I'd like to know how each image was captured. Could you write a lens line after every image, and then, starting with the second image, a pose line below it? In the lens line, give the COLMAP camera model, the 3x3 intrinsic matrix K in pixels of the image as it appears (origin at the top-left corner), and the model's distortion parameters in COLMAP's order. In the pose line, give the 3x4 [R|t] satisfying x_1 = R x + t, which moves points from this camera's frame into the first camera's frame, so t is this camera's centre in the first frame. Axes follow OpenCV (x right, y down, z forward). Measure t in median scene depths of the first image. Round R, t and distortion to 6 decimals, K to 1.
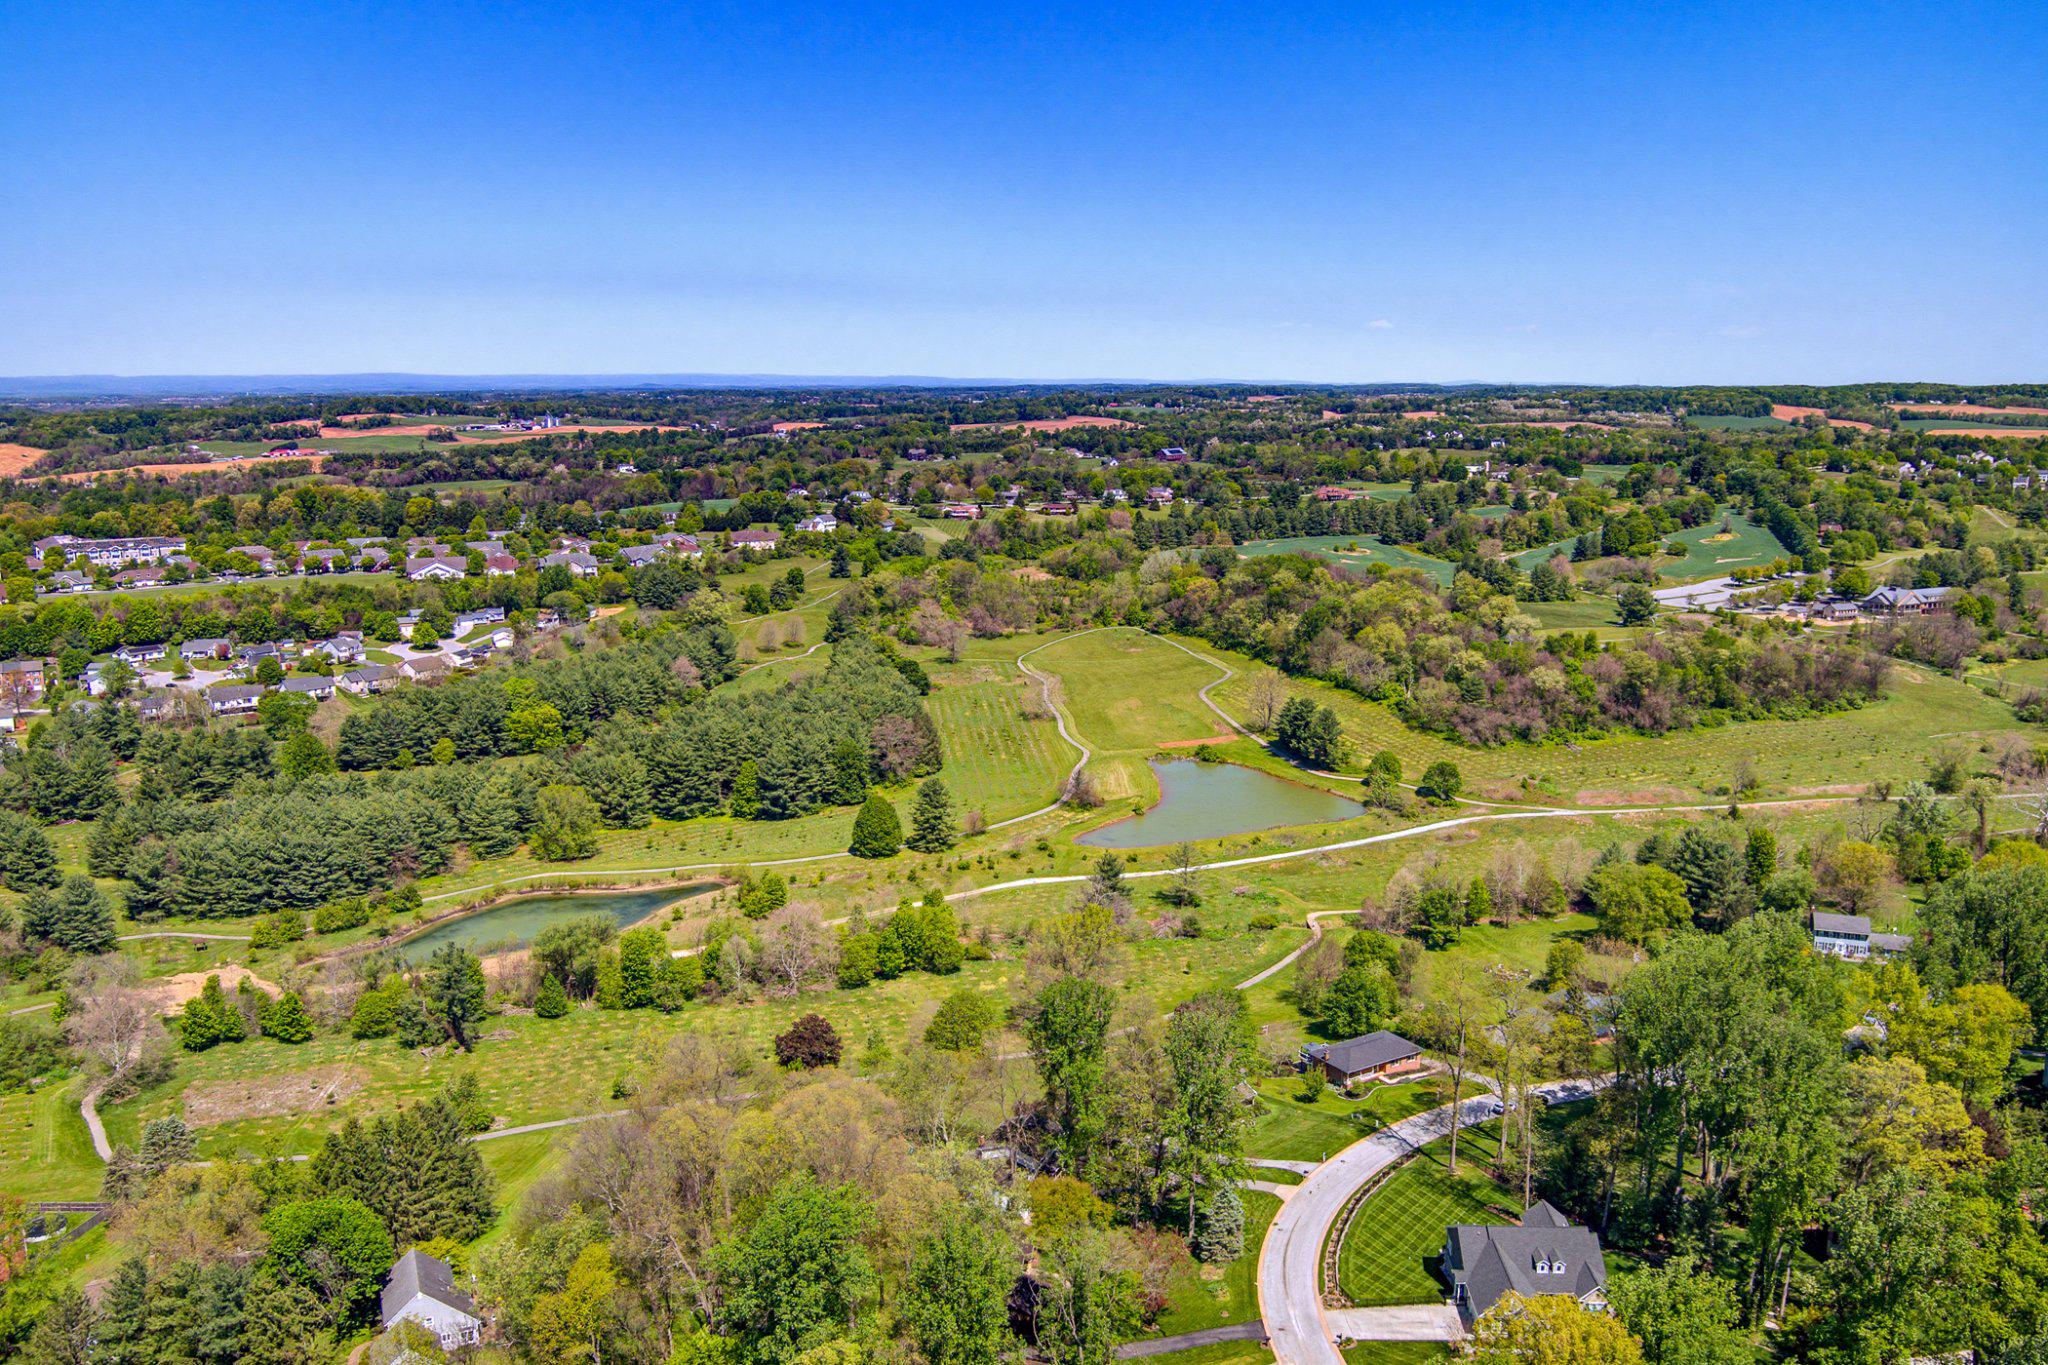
lens RADIAL K [[1625.1, 0, 1024.0], [0, 1625.1, 682.5], [0, 0, 1]] dist [-0.065401, 0.001251]
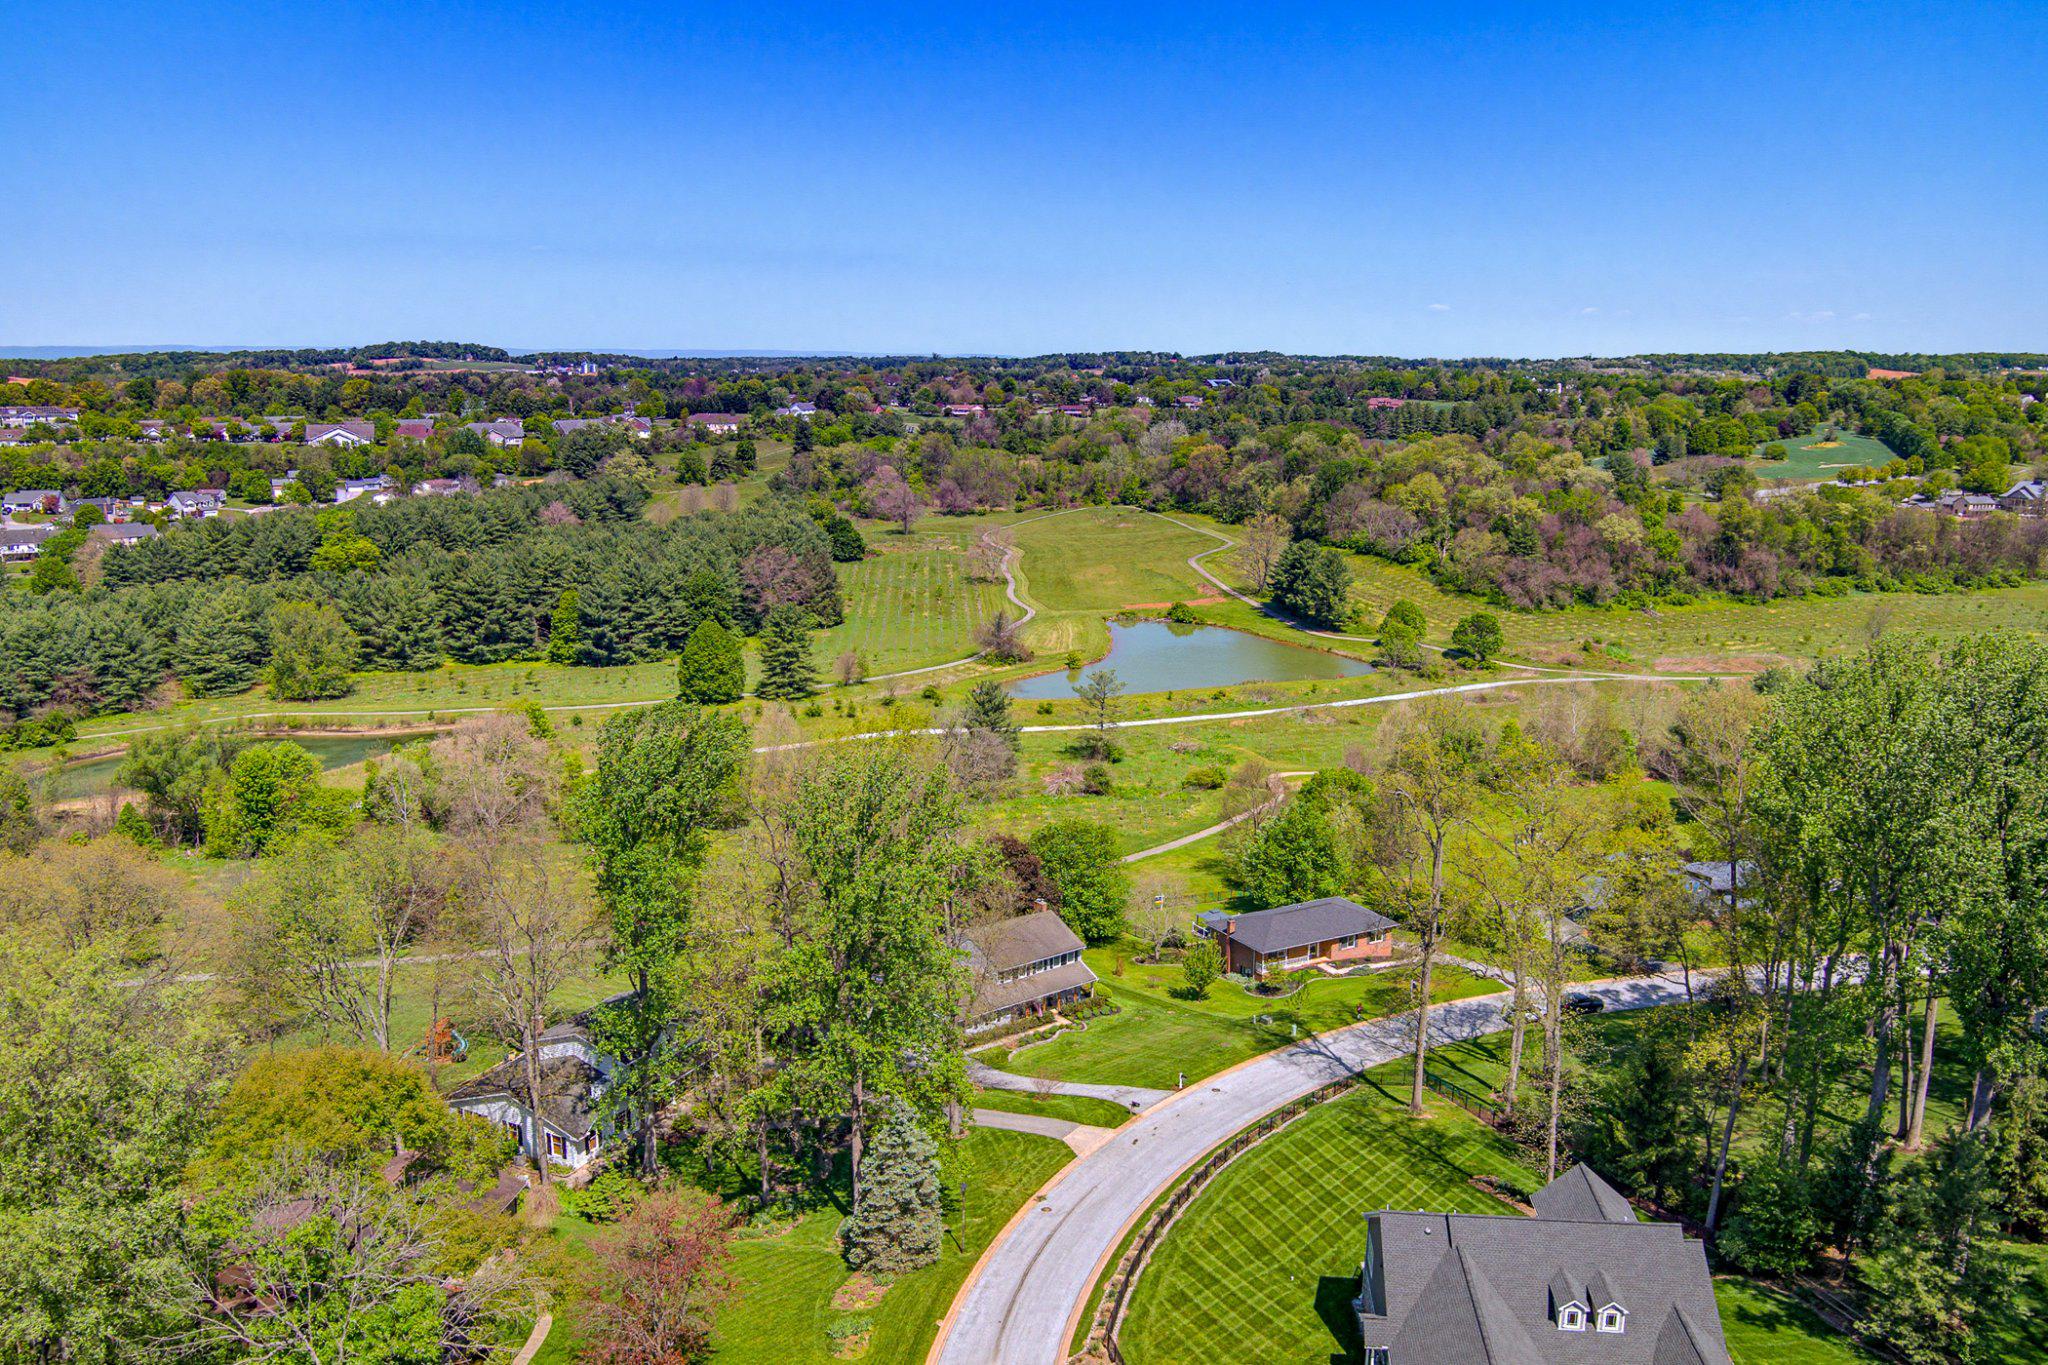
lens RADIAL K [[1625.1, 0, 1024.0], [0, 1625.1, 682.5], [0, 0, 1]] dist [-0.065401, 0.001251]
pose [[0.998946, 0.017689, -0.042358, 0.079488], [-0.017279, 0.999800, 0.010029, 0.080248], [0.042527, -0.009286, 0.999052, 0.234692]]
